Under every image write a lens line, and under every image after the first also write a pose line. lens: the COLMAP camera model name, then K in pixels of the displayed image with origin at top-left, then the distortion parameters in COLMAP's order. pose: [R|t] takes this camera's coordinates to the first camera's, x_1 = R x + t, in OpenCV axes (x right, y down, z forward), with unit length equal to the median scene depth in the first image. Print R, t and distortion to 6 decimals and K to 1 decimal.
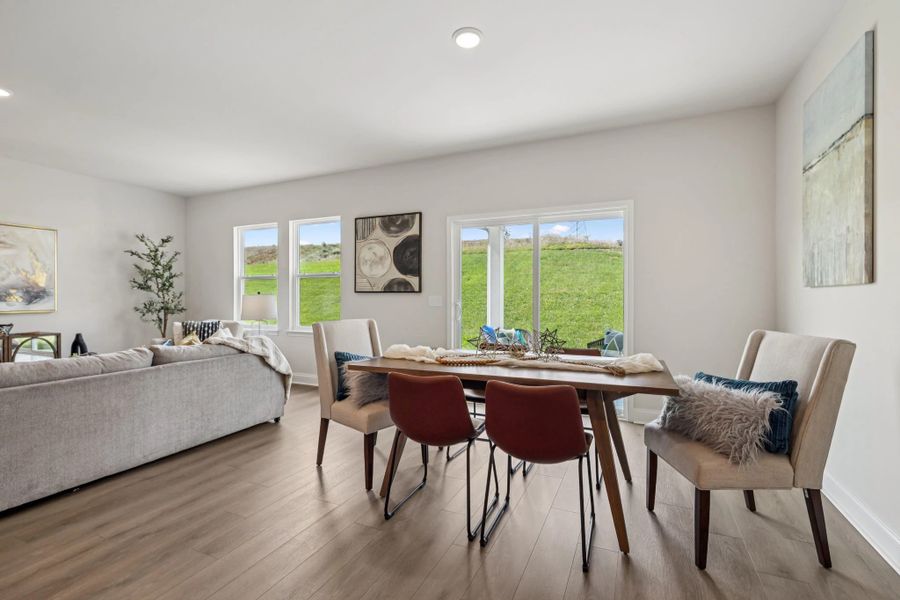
lens RADIAL K [[410.7, 0, 444.6], [0, 410.7, 295.8], [0, 0, 1]] dist [0.002934, 0.000287]
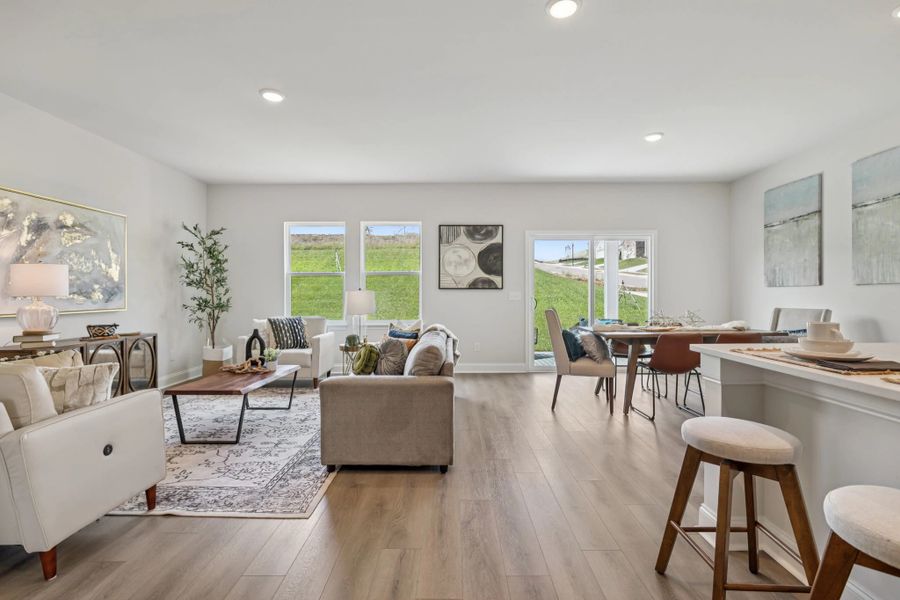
lens RADIAL K [[425.1, 0, 453.7], [0, 425.1, 295.3], [0, 0, 1]] dist [-0.002768, -0.000953]
pose [[0.909854, -0.003417, 0.414915, -0.707082], [0.001428, 0.999986, 0.005104, 0.004054], [-0.414927, -0.004051, 0.909846, -0.115974]]
